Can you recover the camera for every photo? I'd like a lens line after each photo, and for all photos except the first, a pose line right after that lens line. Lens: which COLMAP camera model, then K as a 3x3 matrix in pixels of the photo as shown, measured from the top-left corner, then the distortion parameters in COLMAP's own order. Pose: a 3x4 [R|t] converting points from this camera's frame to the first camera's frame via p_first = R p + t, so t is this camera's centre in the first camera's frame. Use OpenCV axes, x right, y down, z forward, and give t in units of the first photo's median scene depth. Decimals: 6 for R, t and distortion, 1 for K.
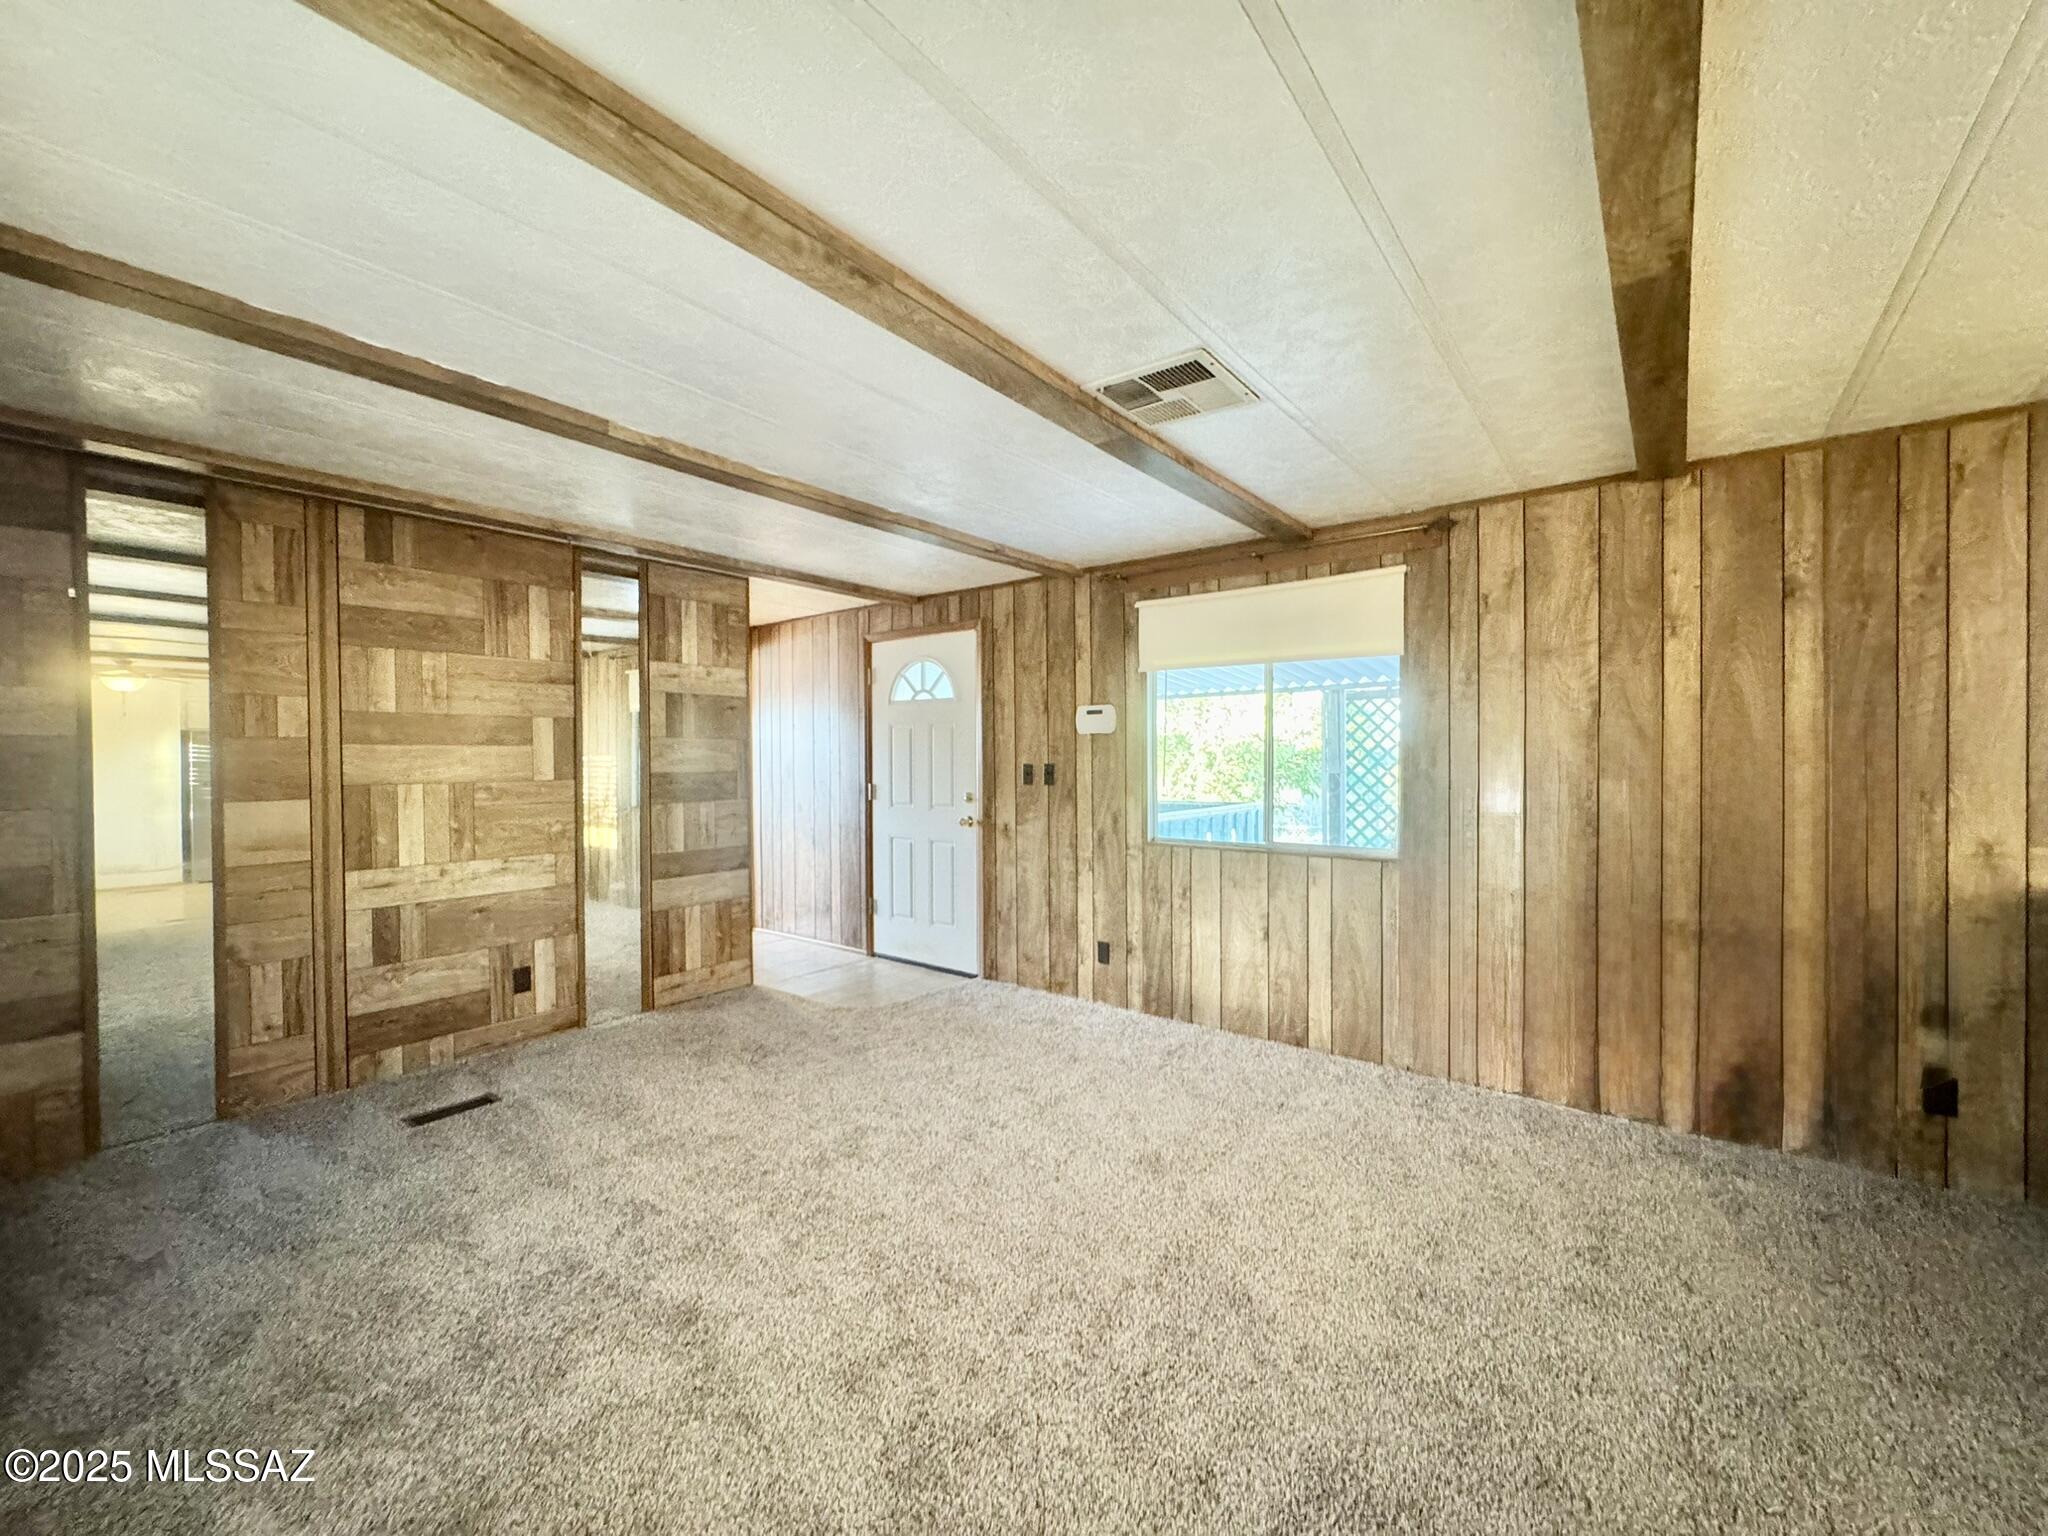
lens RADIAL K [[818.4, 0, 1021.0], [0, 818.4, 767.8], [0, 0, 1]] dist [-0.002282, 0.000600]
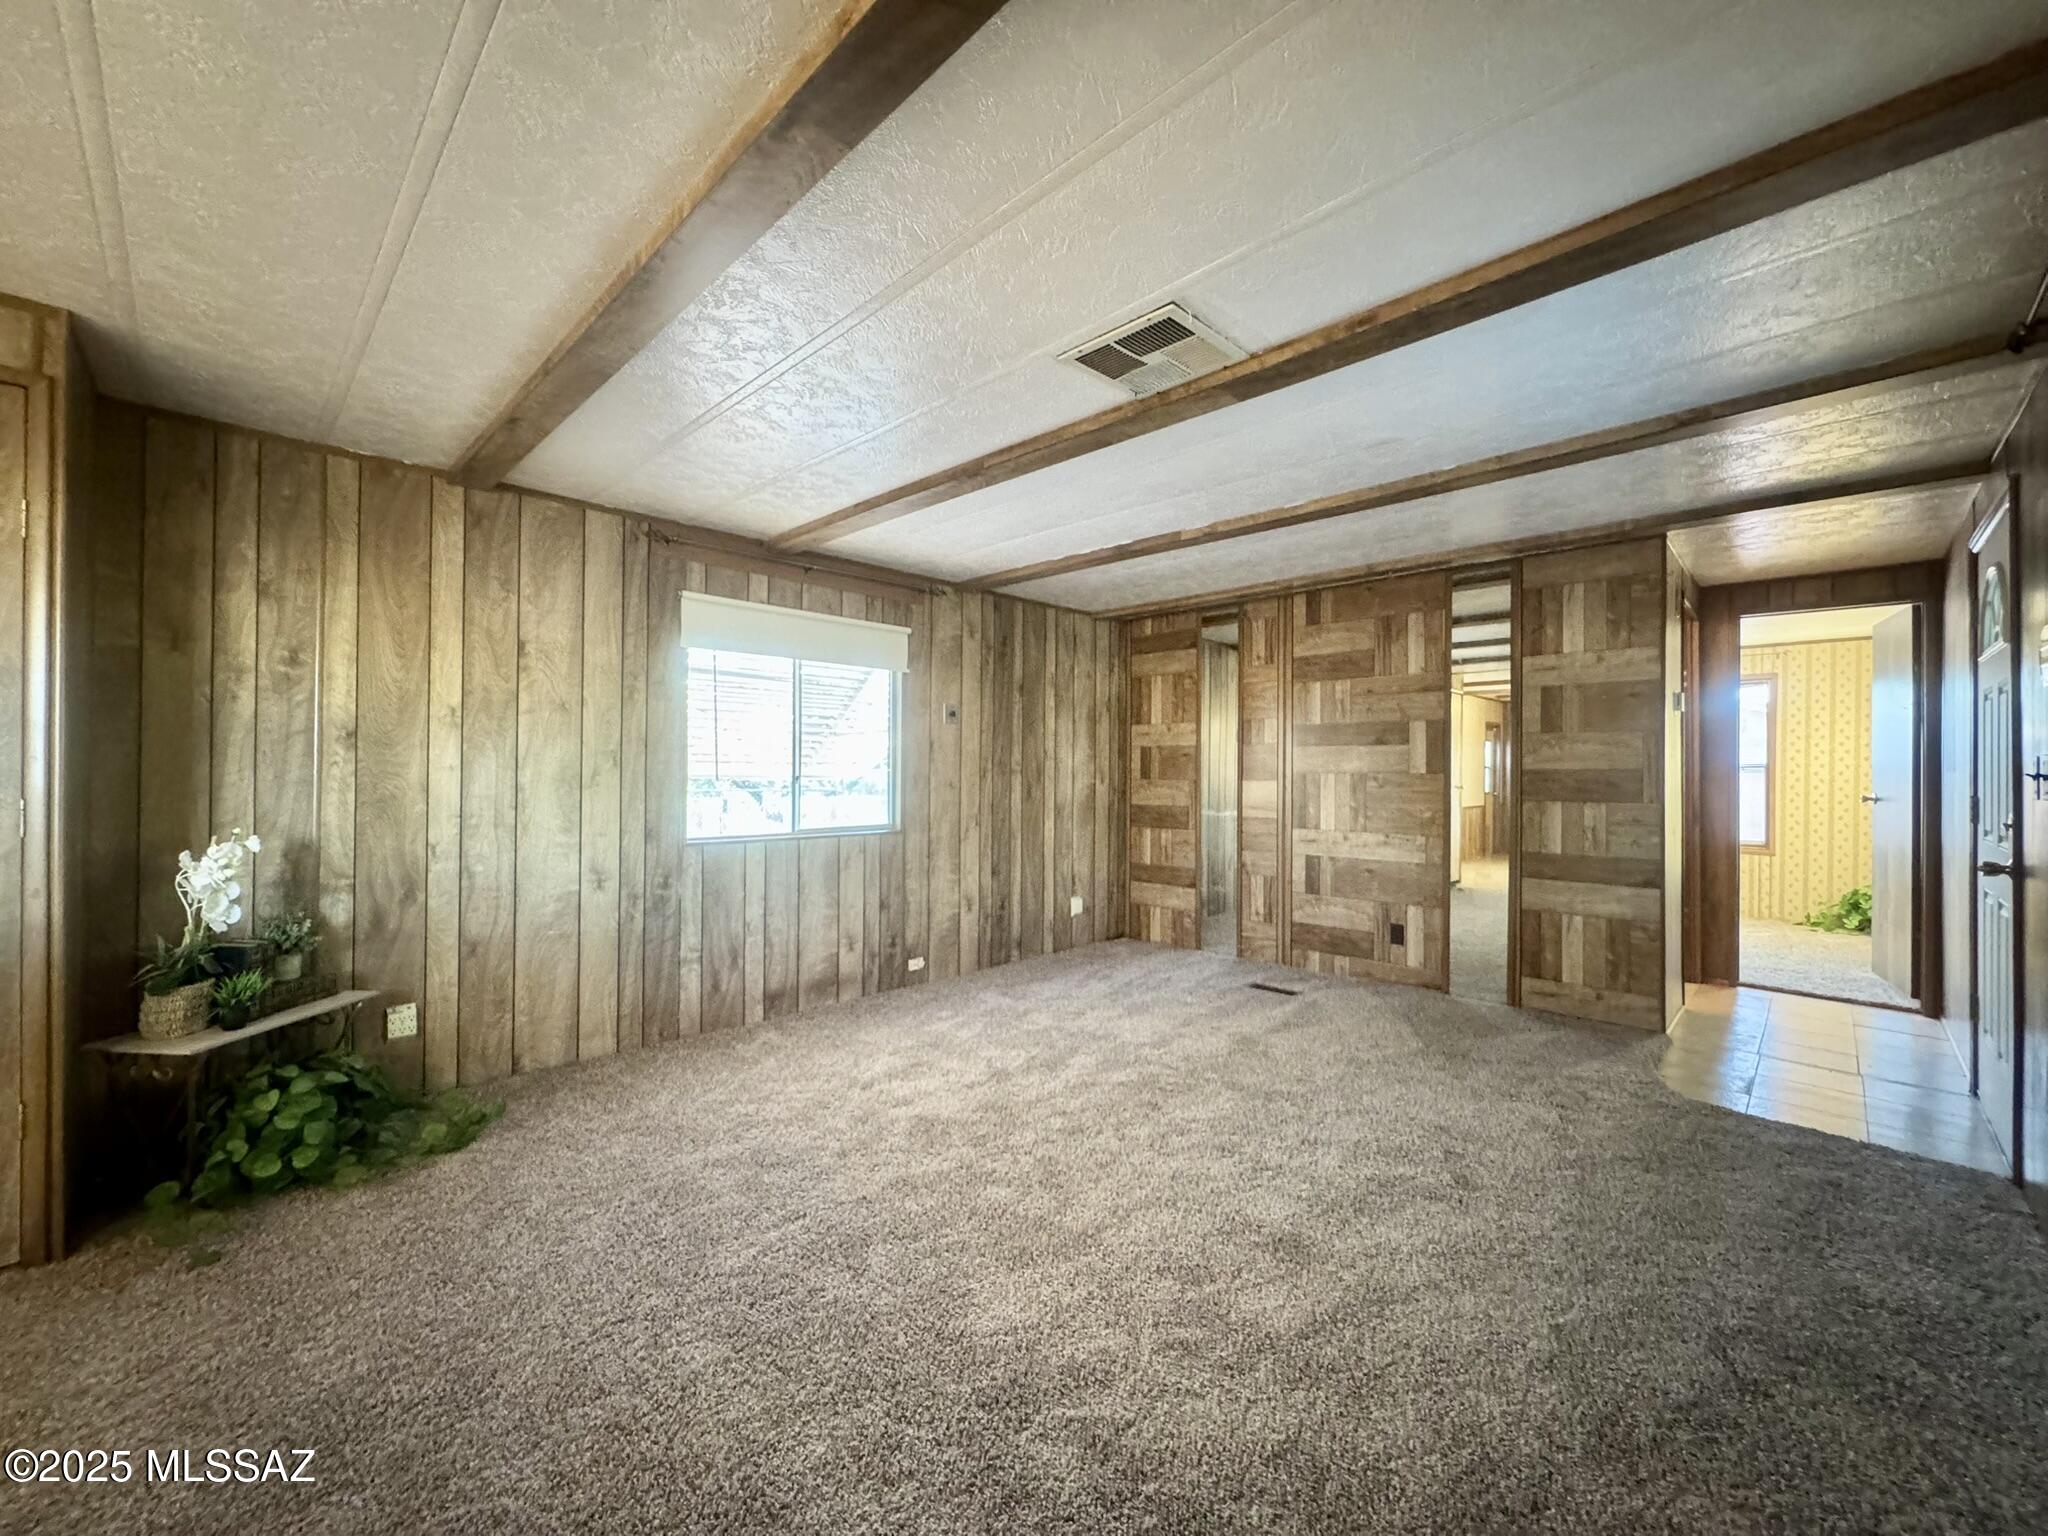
lens RADIAL K [[818.4, 0, 1021.0], [0, 818.4, 767.8], [0, 0, 1]] dist [-0.002282, 0.000600]
pose [[-0.113576, 0.000807, -0.993529, 0.682904], [-0.018379, 0.999827, 0.002913, 0.014228], [0.993359, 0.018591, -0.113542, 0.570010]]
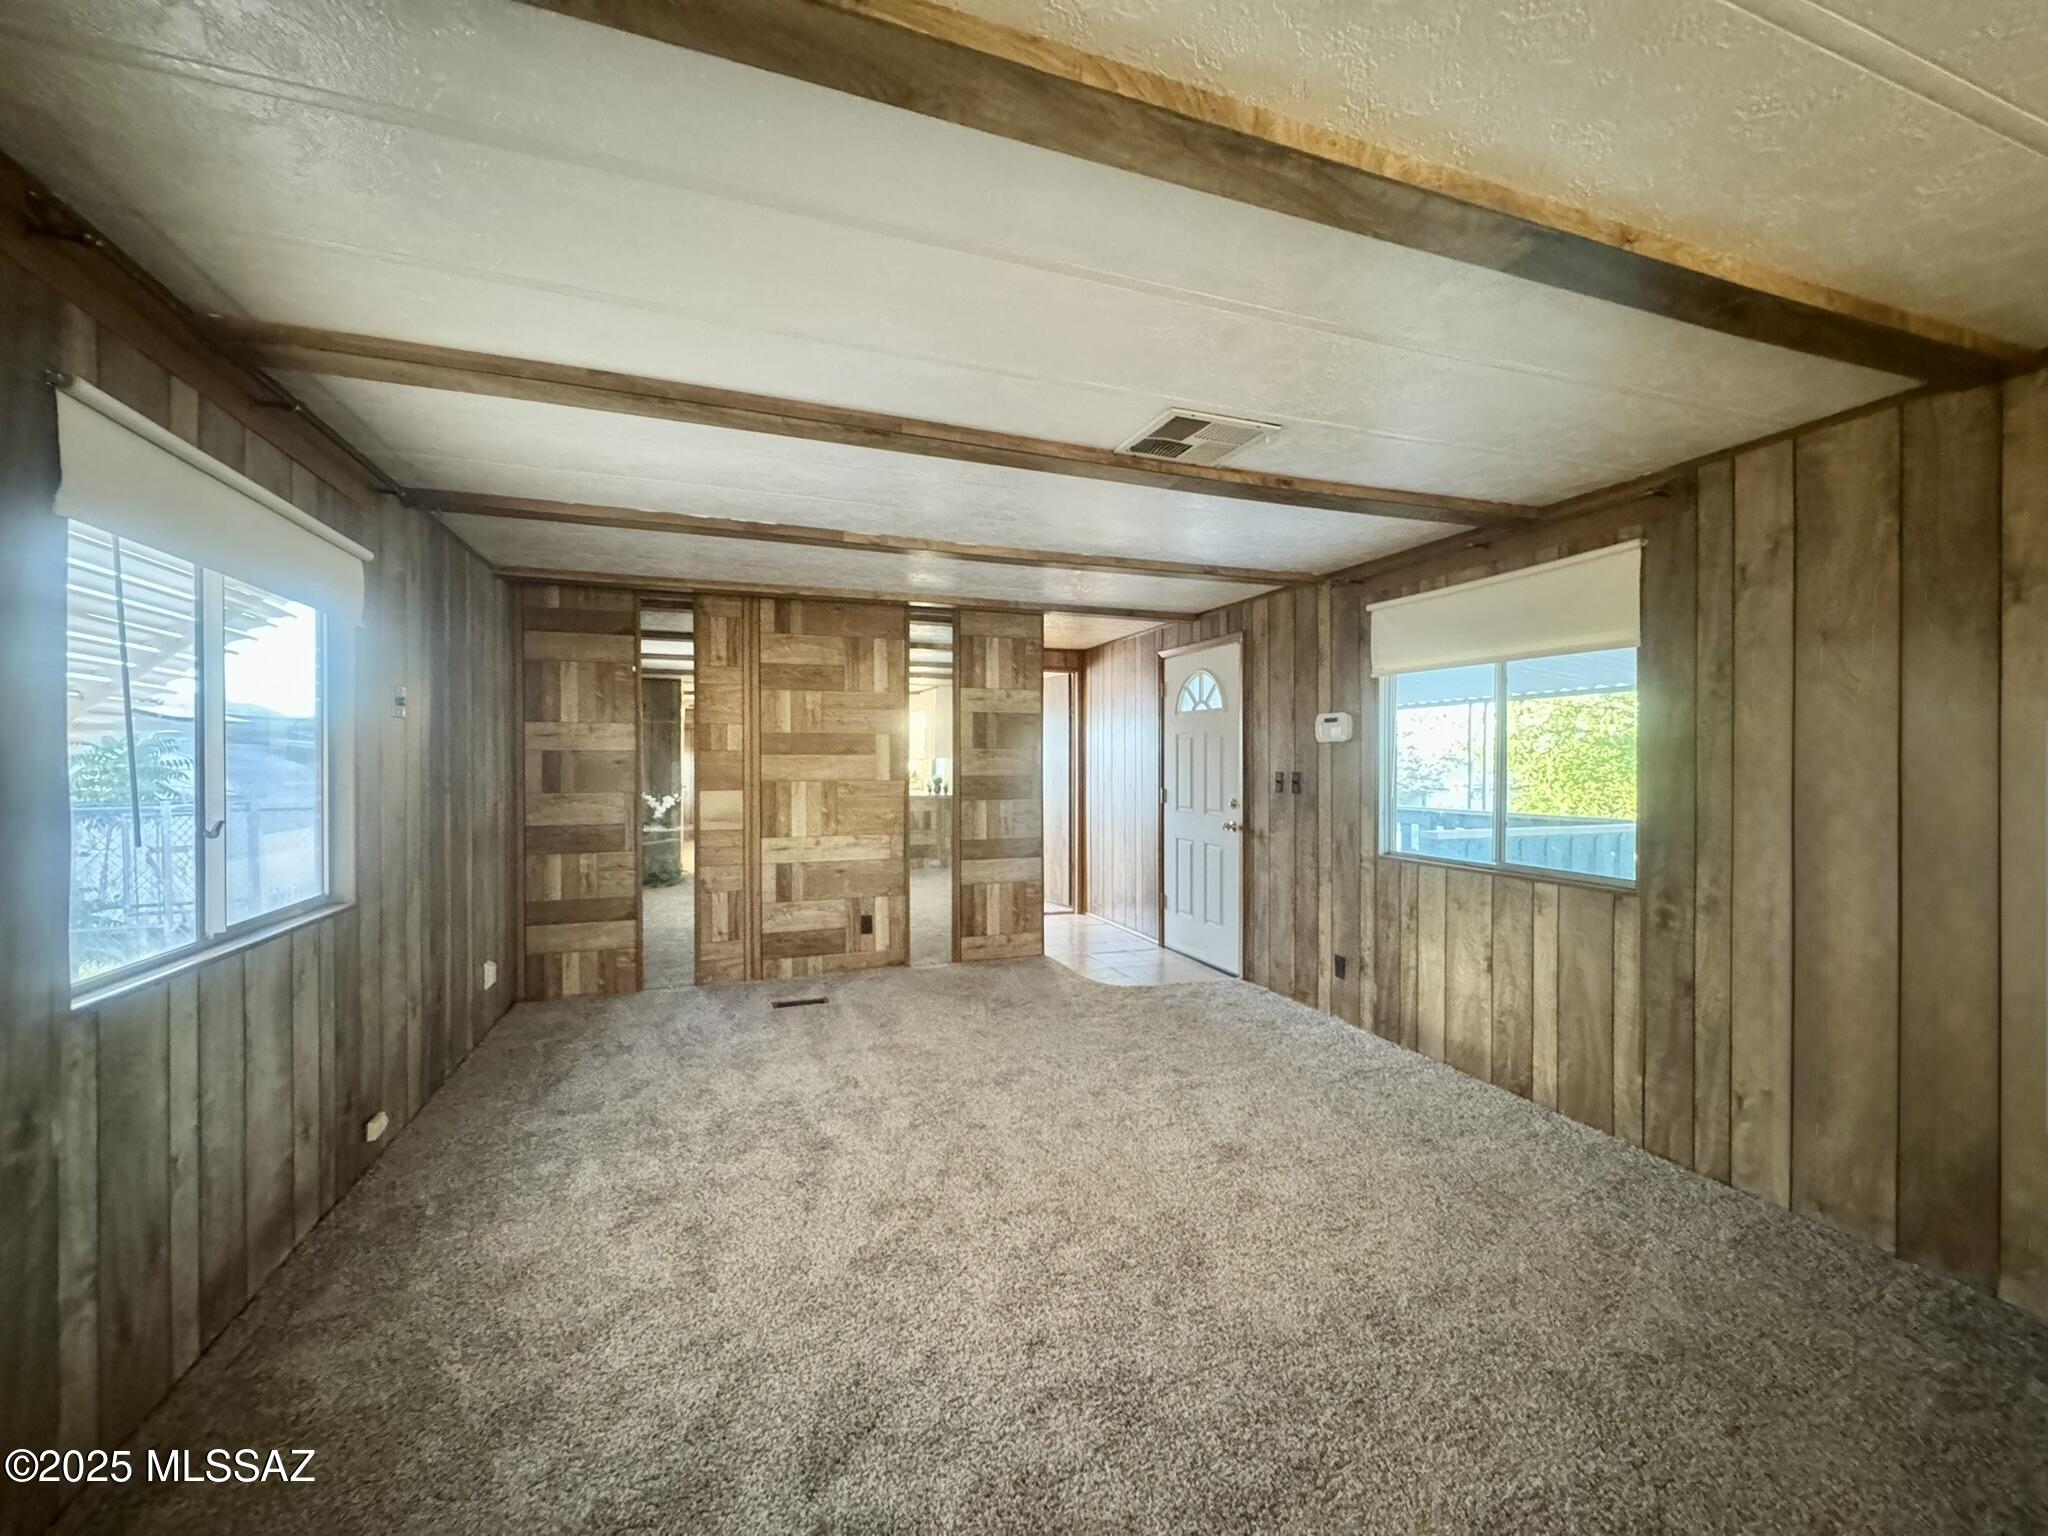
lens RADIAL K [[818.4, 0, 1021.0], [0, 818.4, 767.8], [0, 0, 1]] dist [-0.002282, 0.000600]
pose [[0.847728, 0.008452, -0.530363, 0.340419], [-0.010881, 0.999940, -0.001458, -0.006087], [0.530319, 0.007007, 0.847769, -0.033893]]
